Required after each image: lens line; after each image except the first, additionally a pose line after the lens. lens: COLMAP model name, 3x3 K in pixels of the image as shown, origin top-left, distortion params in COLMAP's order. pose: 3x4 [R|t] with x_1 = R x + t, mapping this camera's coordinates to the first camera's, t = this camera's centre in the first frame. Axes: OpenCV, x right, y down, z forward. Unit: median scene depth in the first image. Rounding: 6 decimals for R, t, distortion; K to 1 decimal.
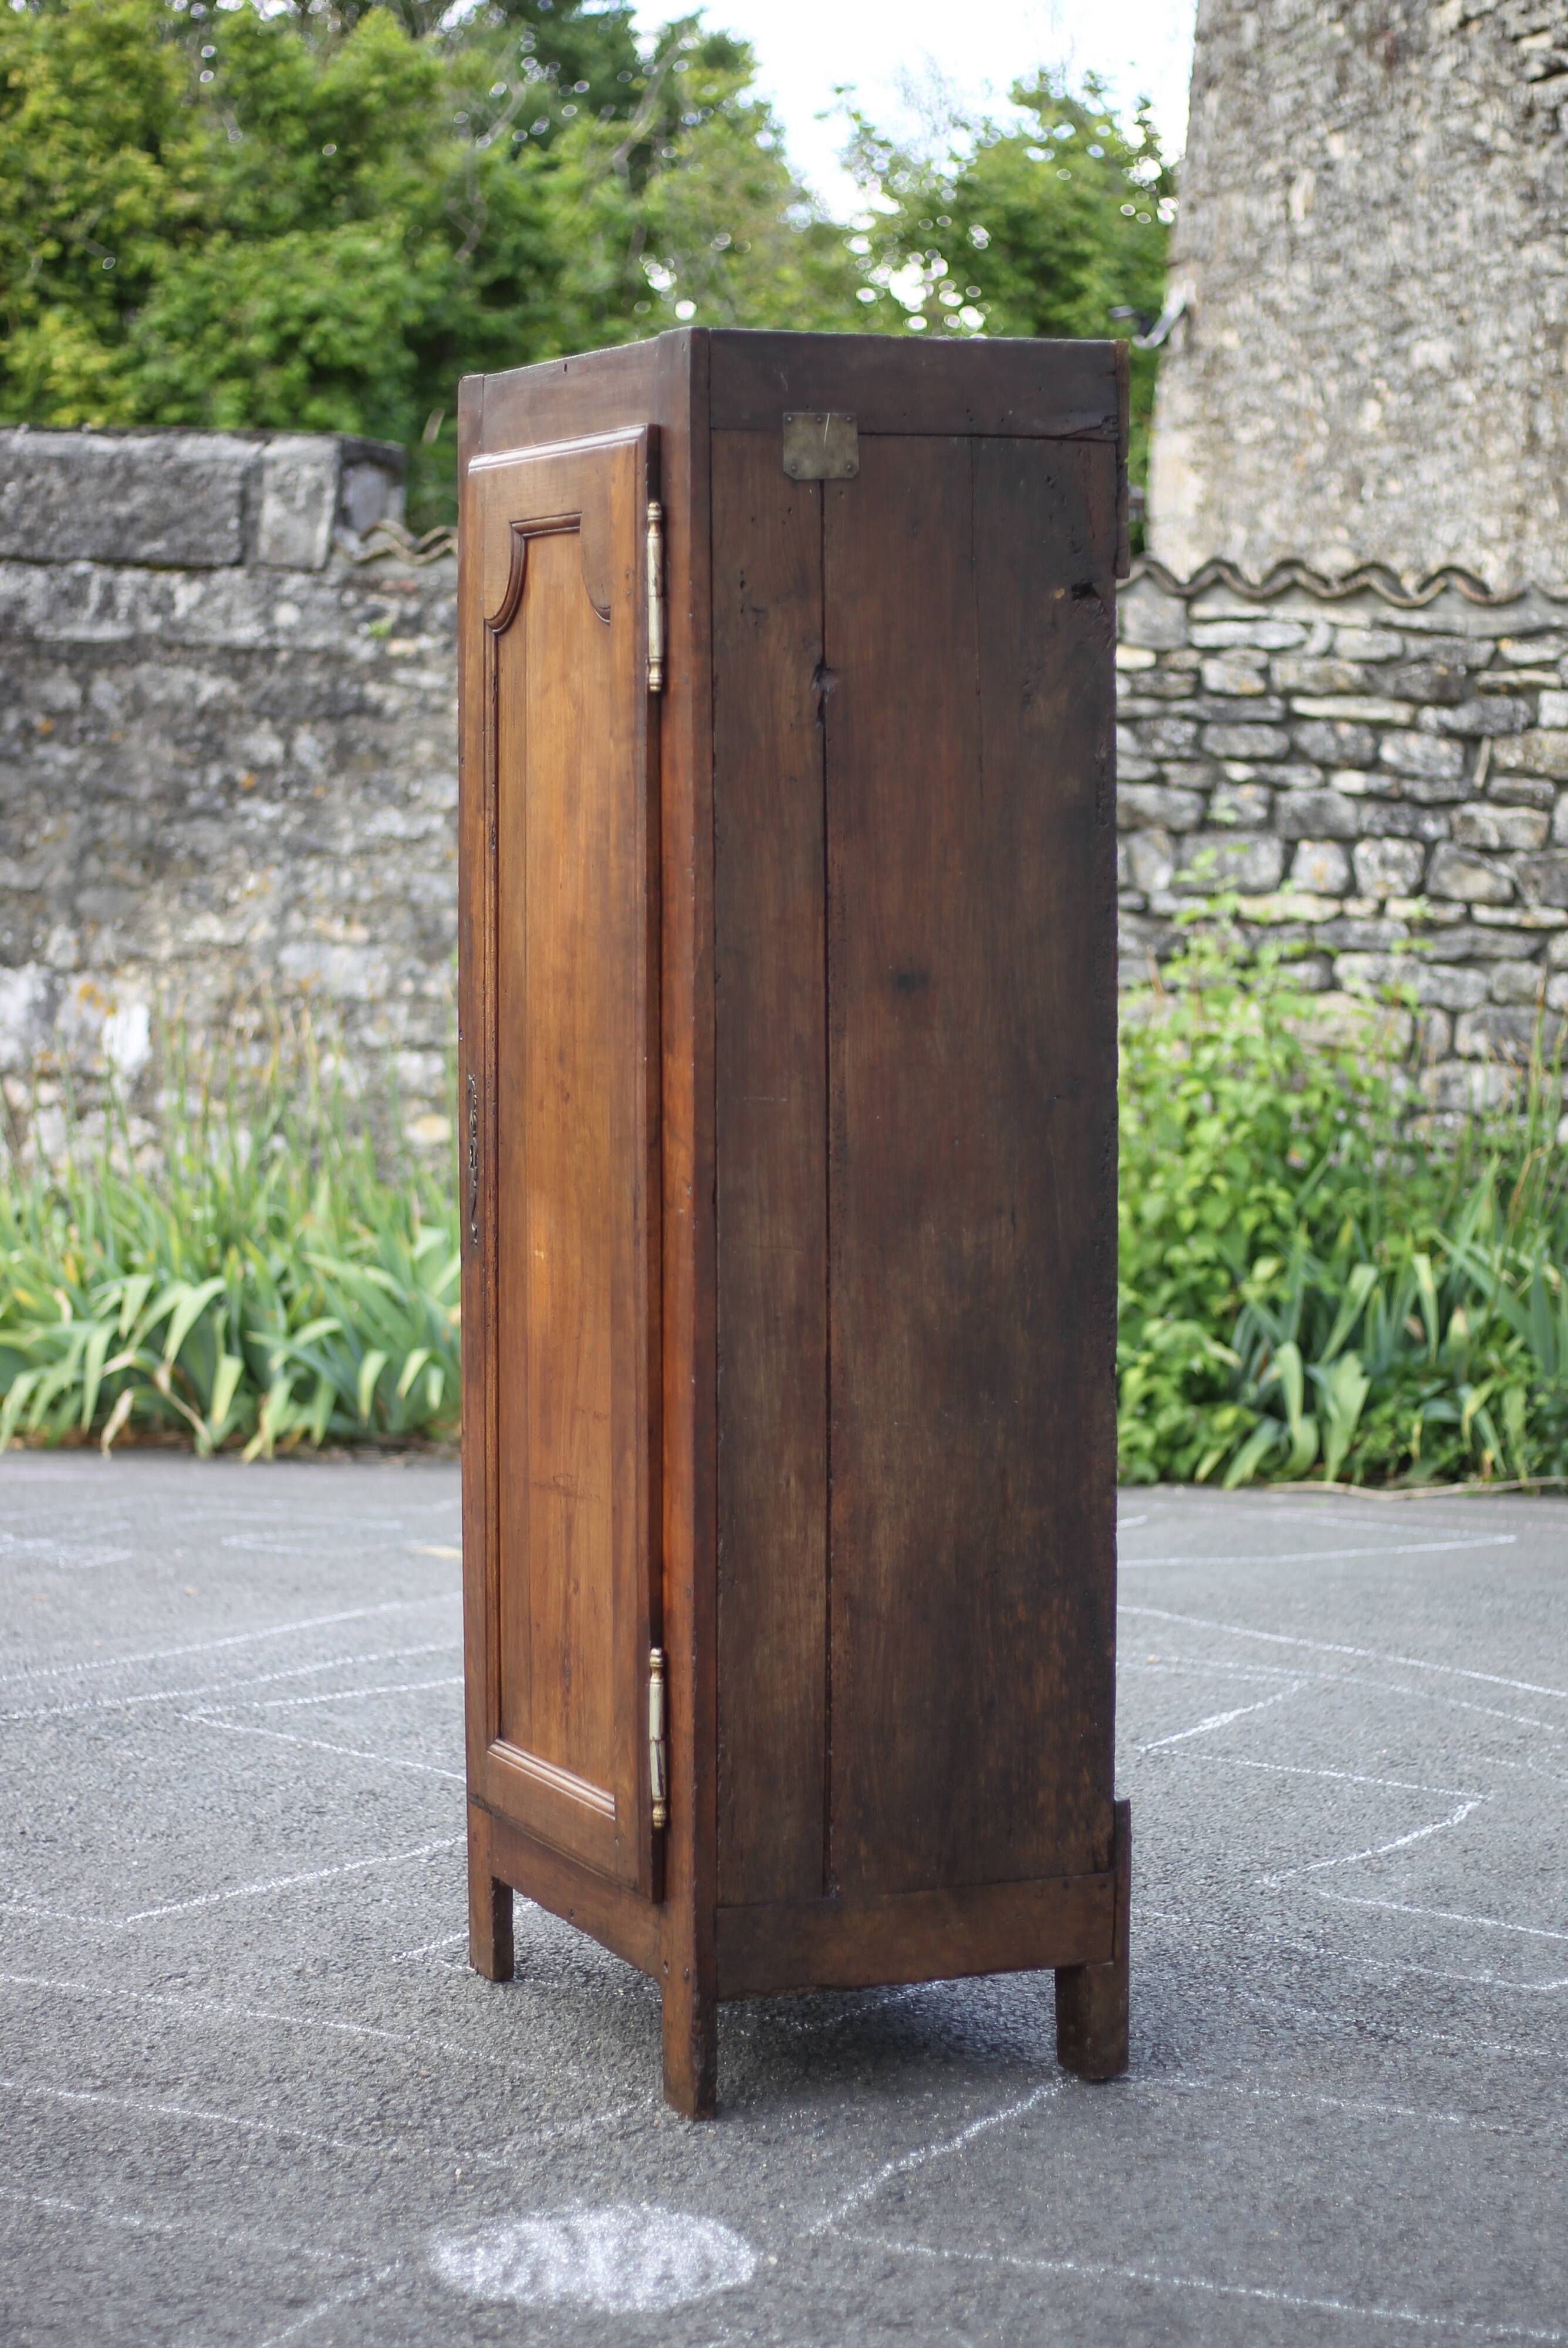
lens RADIAL K [[3827.5, 0, 885.6], [0, 3827.5, 1170.1], [0, 0, 1]] dist [-0.029269, 0.105490]
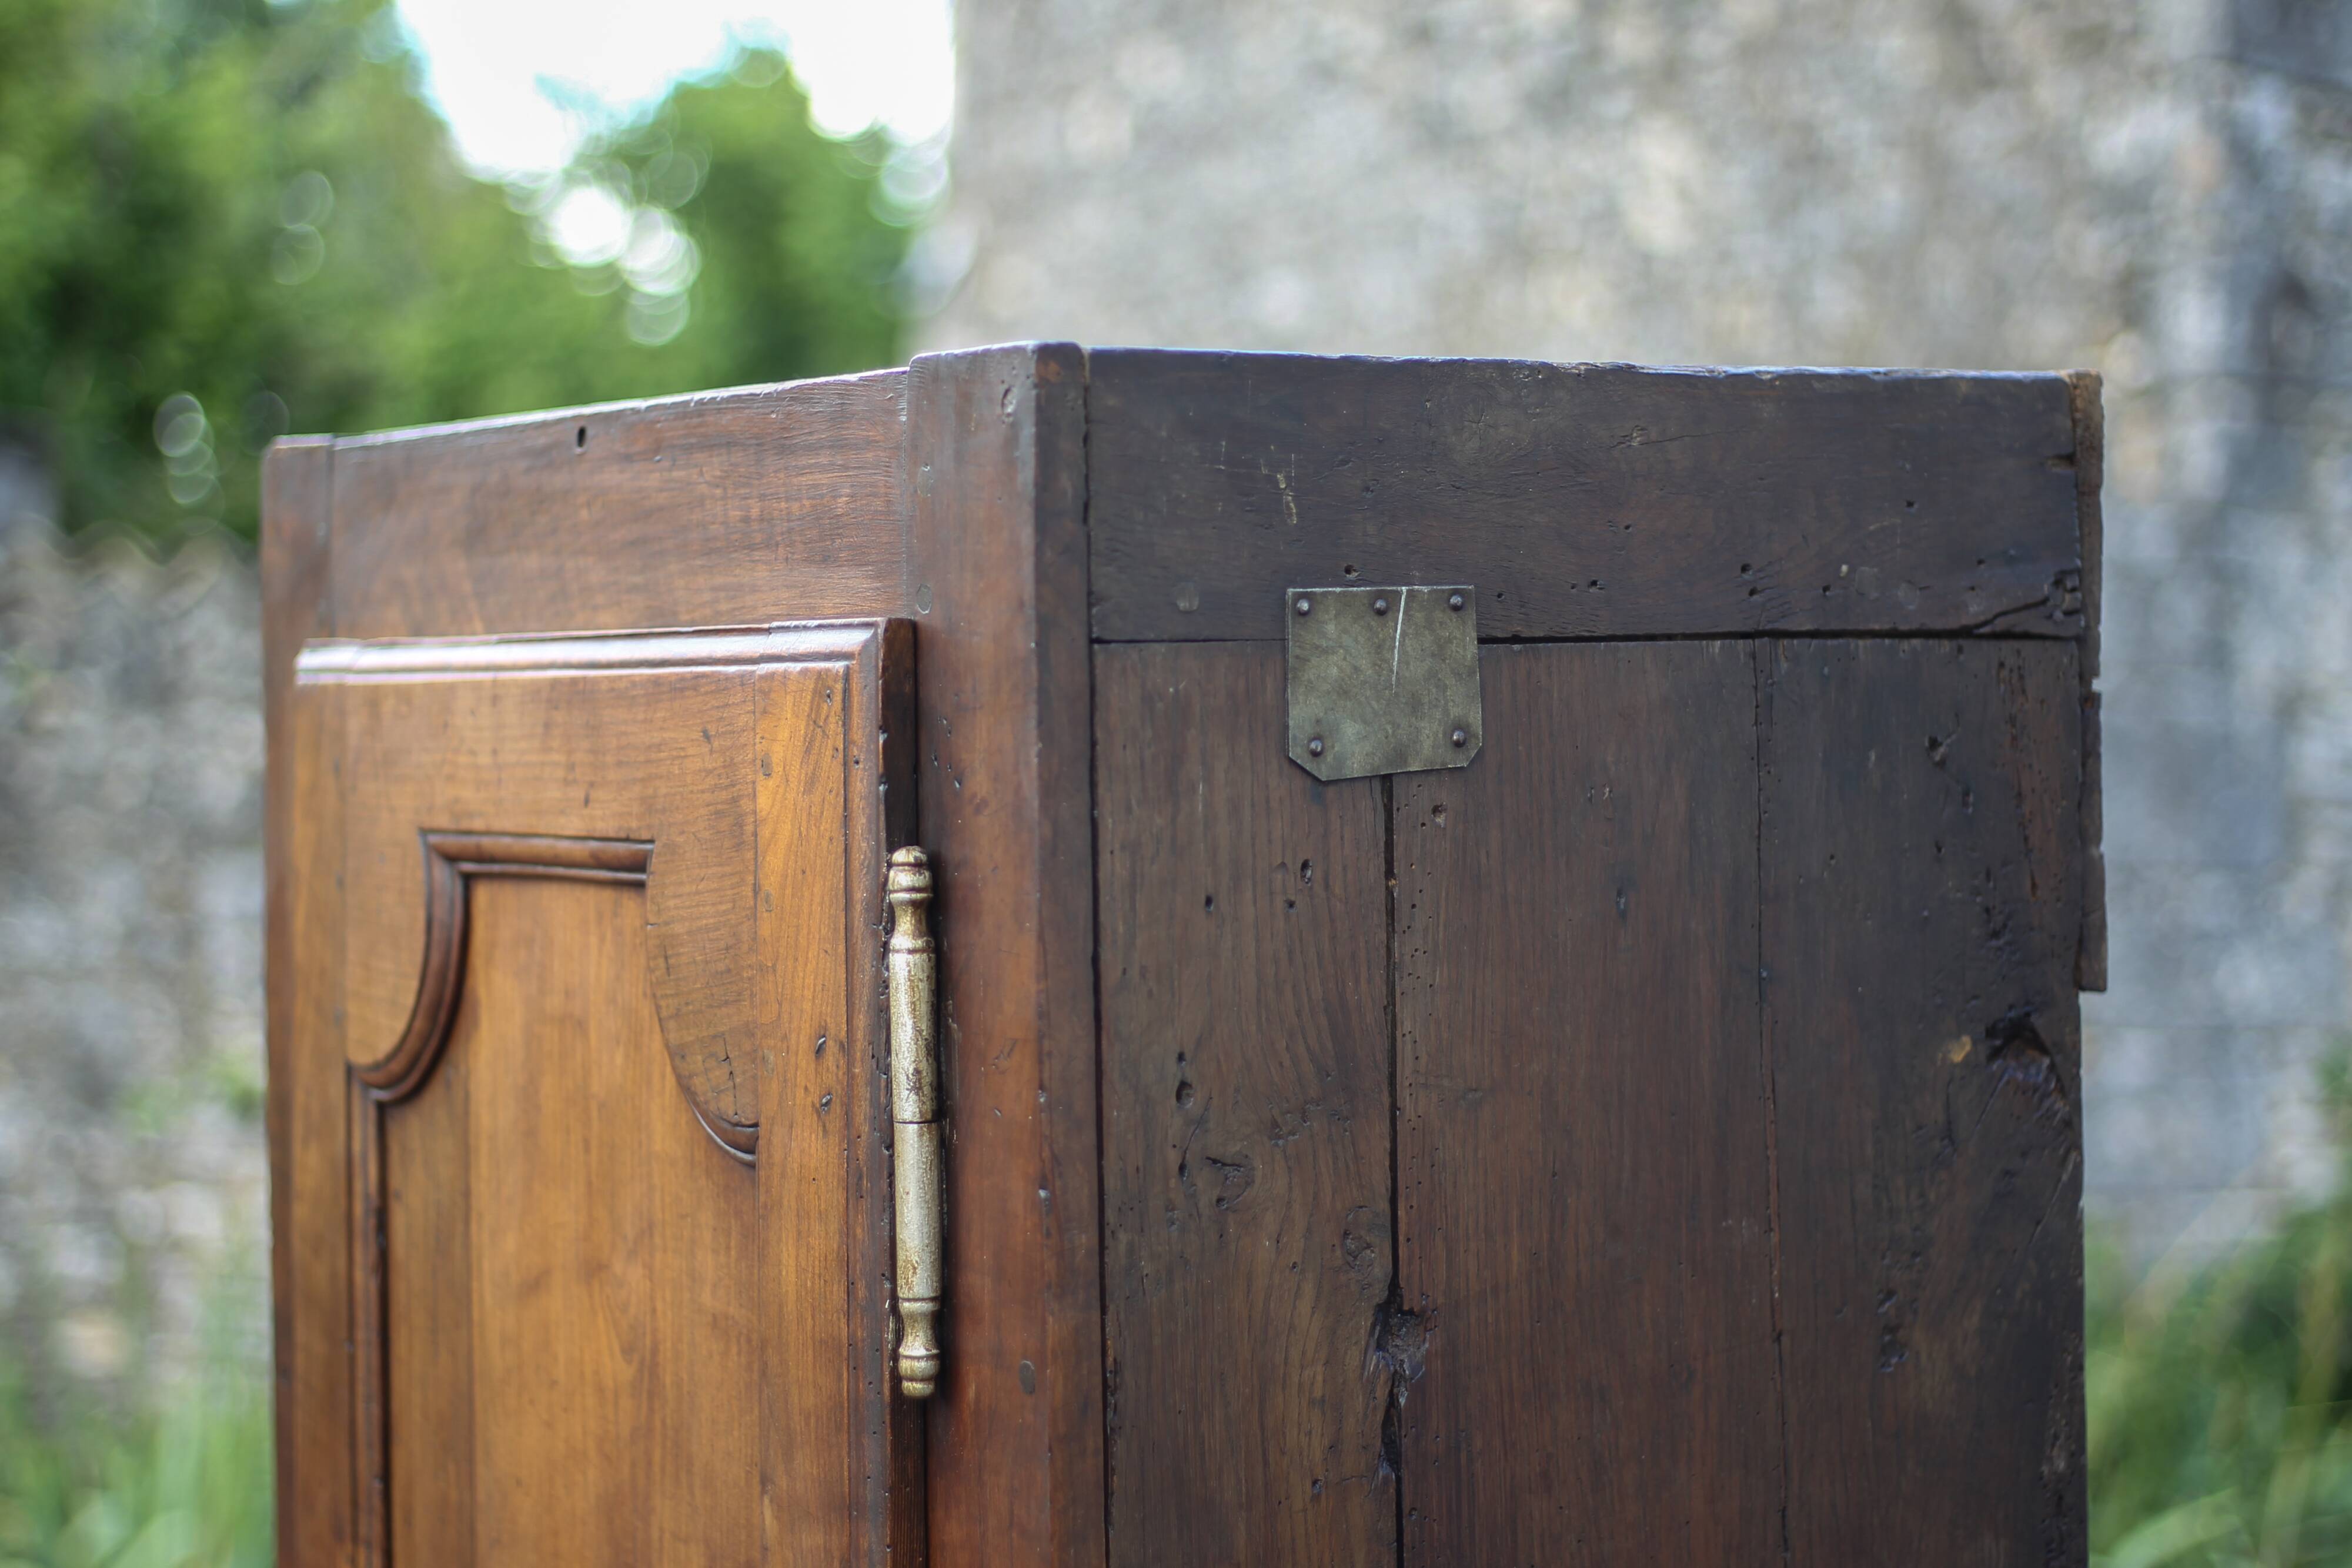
lens RADIAL K [[4257.3, 0, 1176.0], [0, 4257.3, 784.0], [0, 0, 1]] dist [-0.090936, -0.004507]
pose [[0.990787, -0.016026, 0.134480, -0.087418], [0.028864, 0.995148, -0.094062, -0.143047], [-0.132320, 0.097077, 0.986442, 0.616797]]
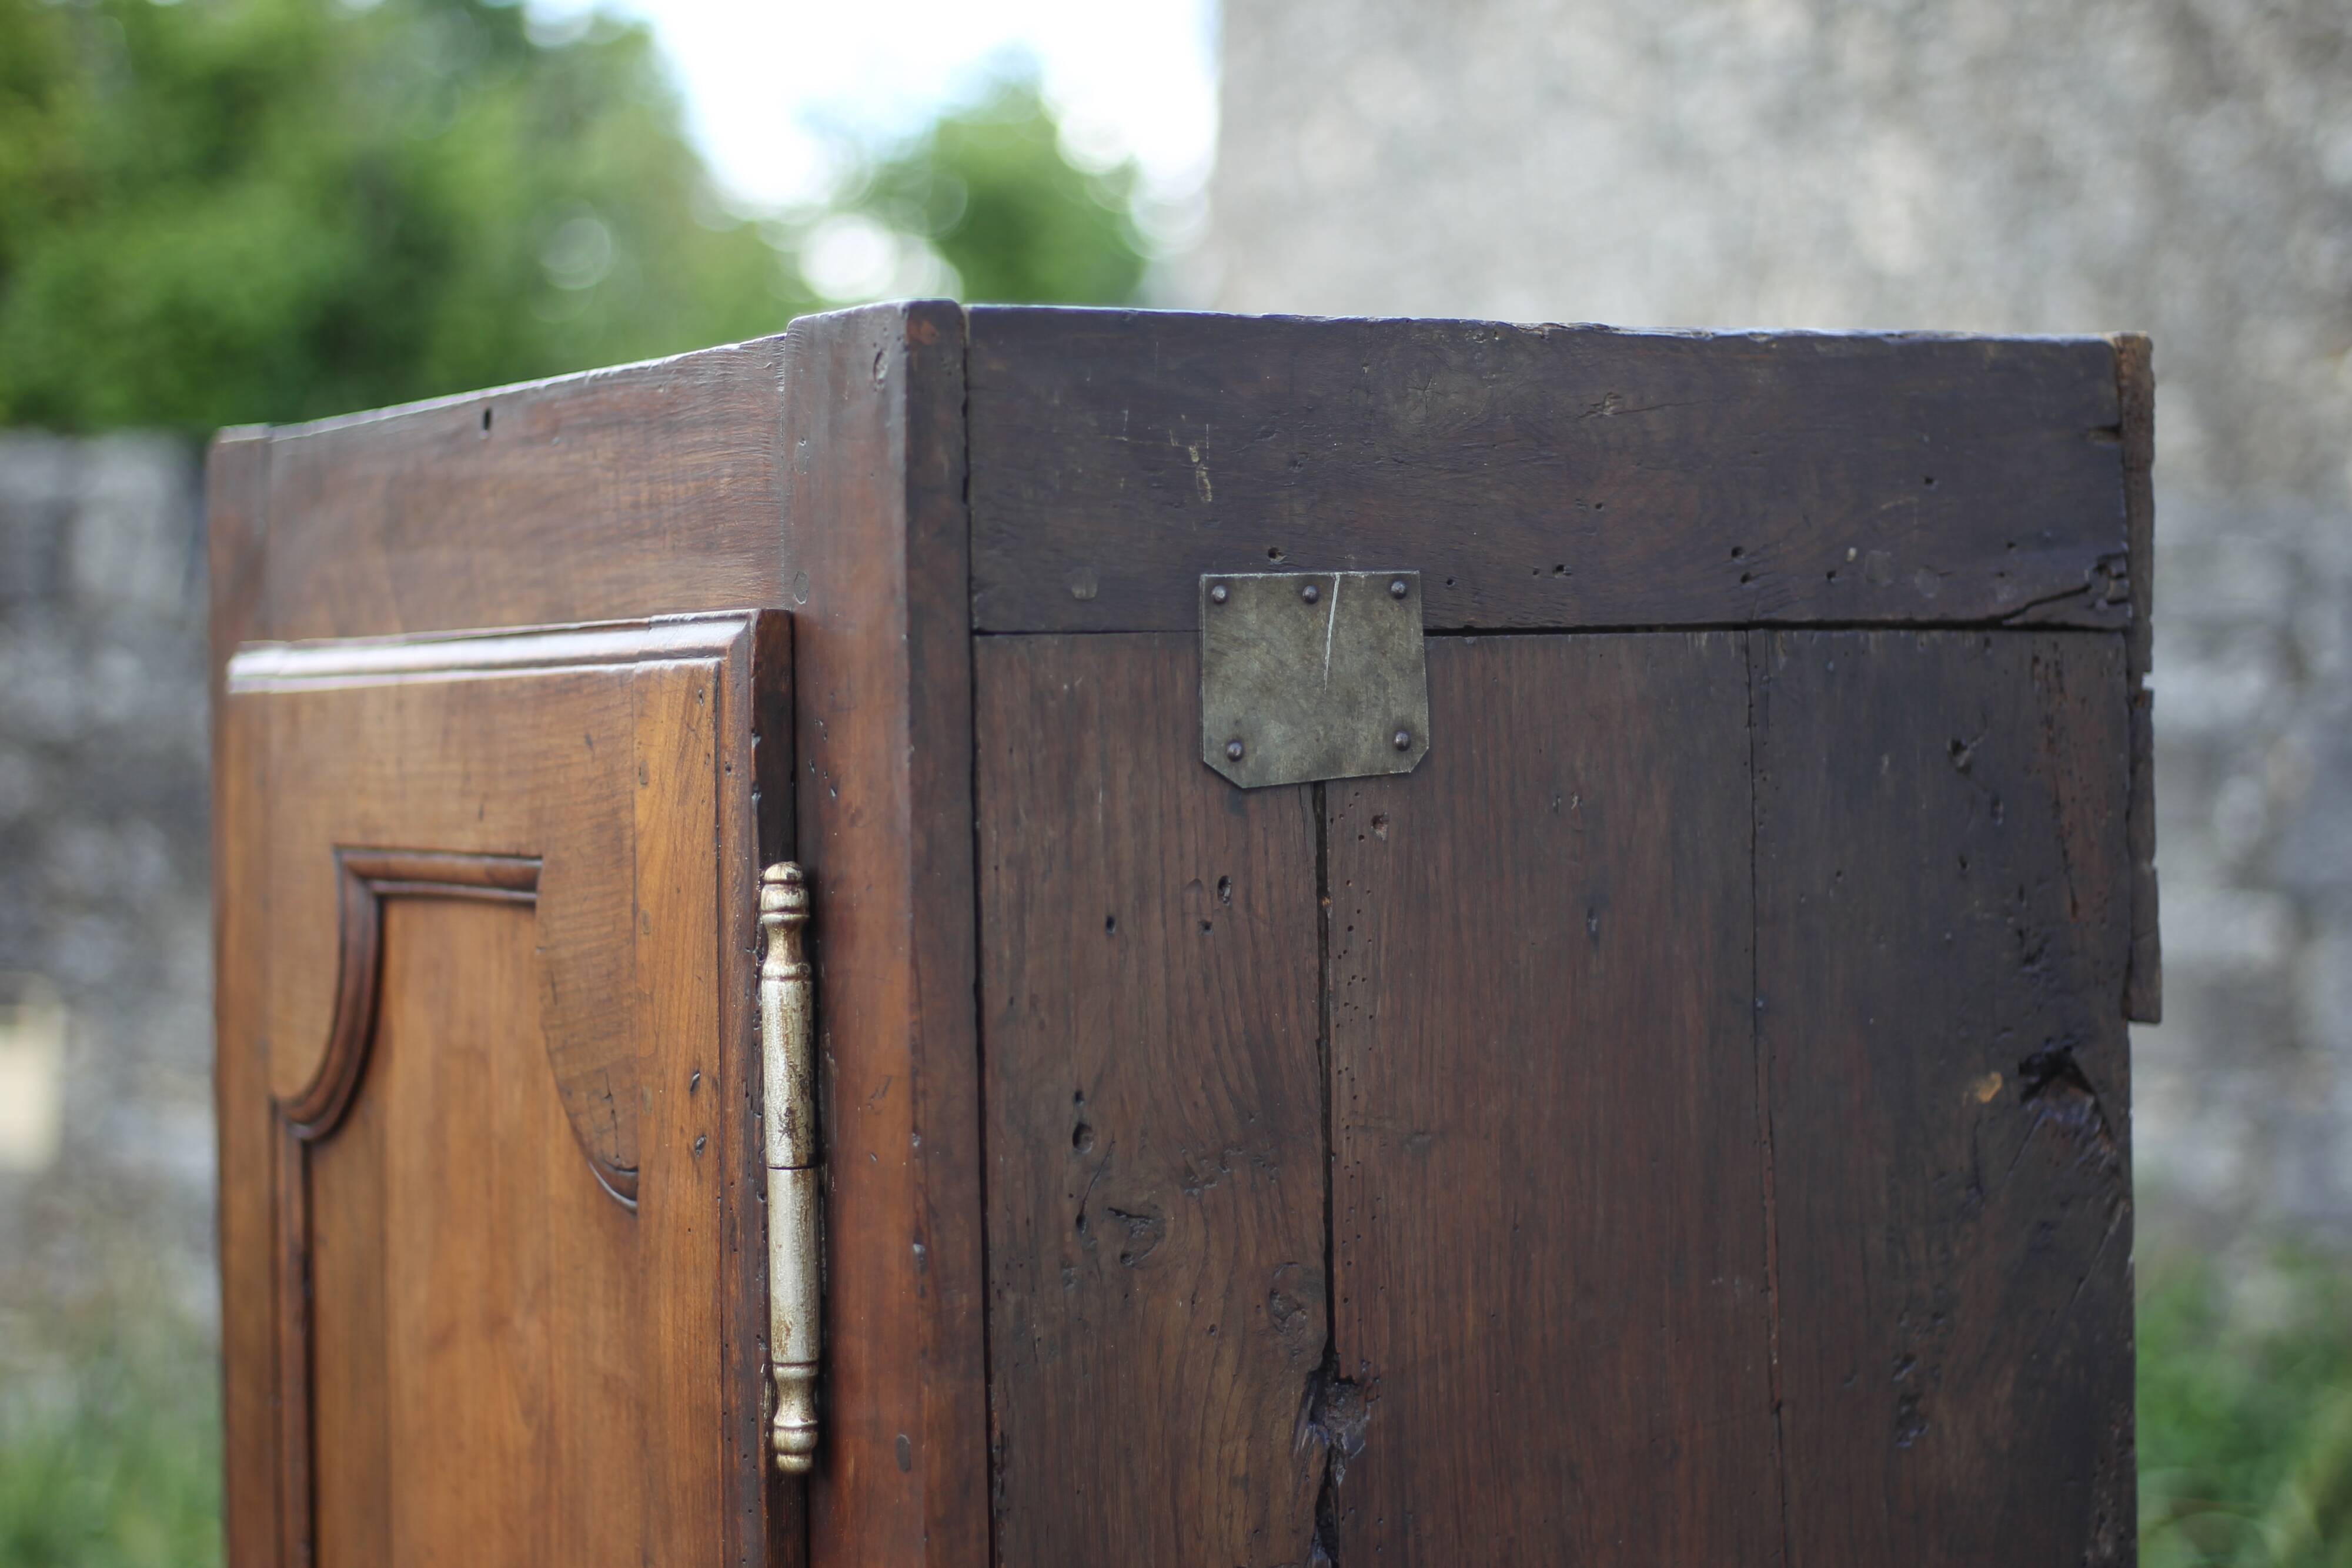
lens RADIAL K [[4257.3, 0, 1176.0], [0, 4257.3, 784.0], [0, 0, 1]] dist [-0.090936, -0.004507]
pose [[0.996858, -0.017562, 0.077237, -0.054915], [0.025386, 0.994510, -0.101520, -0.144563], [-0.075030, 0.103162, 0.991831, 0.652154]]
